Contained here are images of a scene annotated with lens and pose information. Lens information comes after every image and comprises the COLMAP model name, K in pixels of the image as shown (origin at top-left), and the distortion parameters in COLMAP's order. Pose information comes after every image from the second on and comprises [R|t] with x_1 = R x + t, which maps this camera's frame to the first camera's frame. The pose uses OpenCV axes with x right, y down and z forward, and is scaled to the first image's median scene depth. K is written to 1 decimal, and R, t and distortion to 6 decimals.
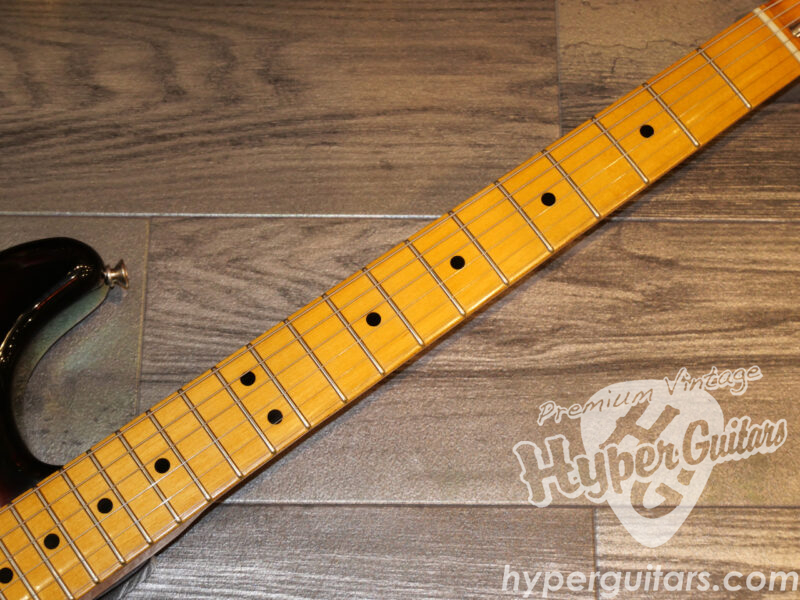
lens RADIAL K [[1487.9, 0, 401.0], [0, 1487.9, 293.9], [0, 0, 1]] dist [-0.016631, 0.000000]
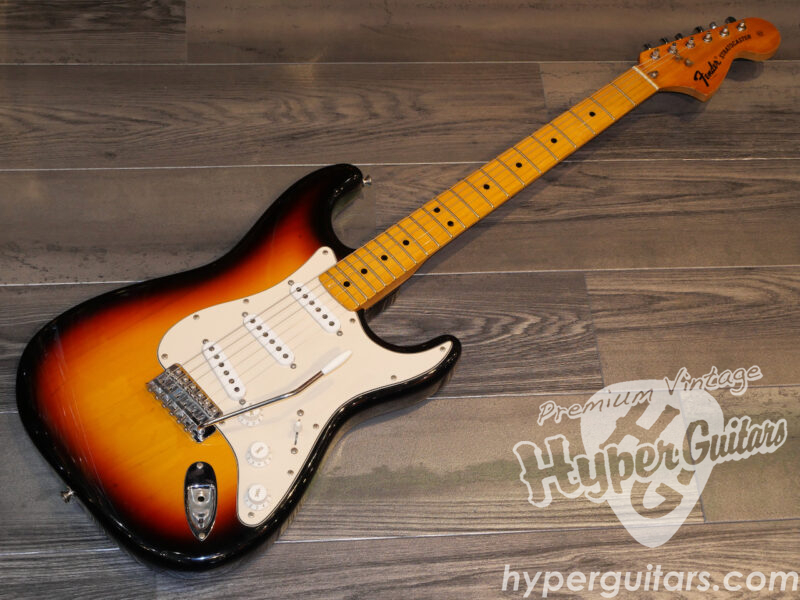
lens RADIAL K [[1487.9, 0, 403.2], [0, 1487.9, 293.0], [0, 0, 1]] dist [-0.016631, 0.000000]
pose [[0.993483, -0.036859, 0.107853, -0.370118], [0.058481, 0.977060, -0.204778, 0.592307], [-0.097831, 0.209751, 0.972848, -1.113987]]
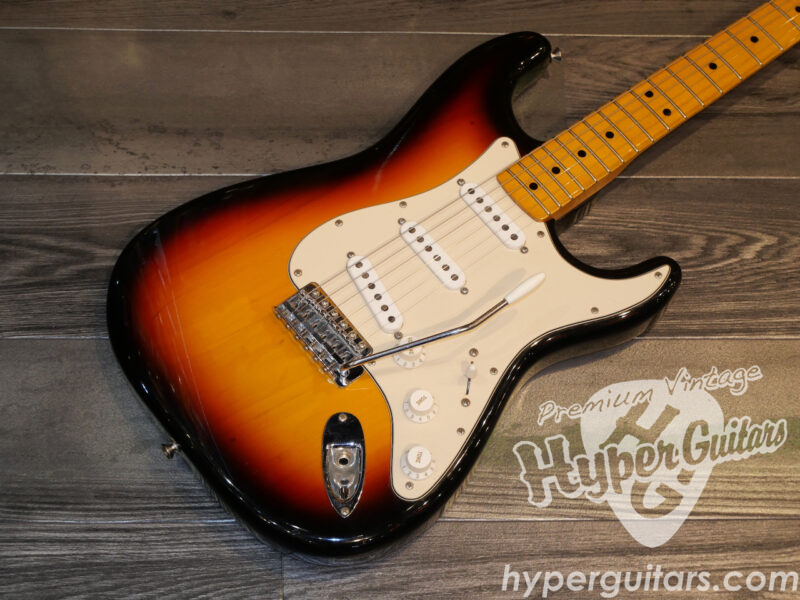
lens RADIAL K [[1487.9, 0, 396.8], [0, 1487.9, 302.9], [0, 0, 1]] dist [-0.016631, 0.000000]
pose [[0.998800, -0.008876, 0.048167, -0.446506], [0.015568, 0.989975, -0.140384, 0.498825], [-0.046438, 0.140965, 0.988925, -0.656836]]
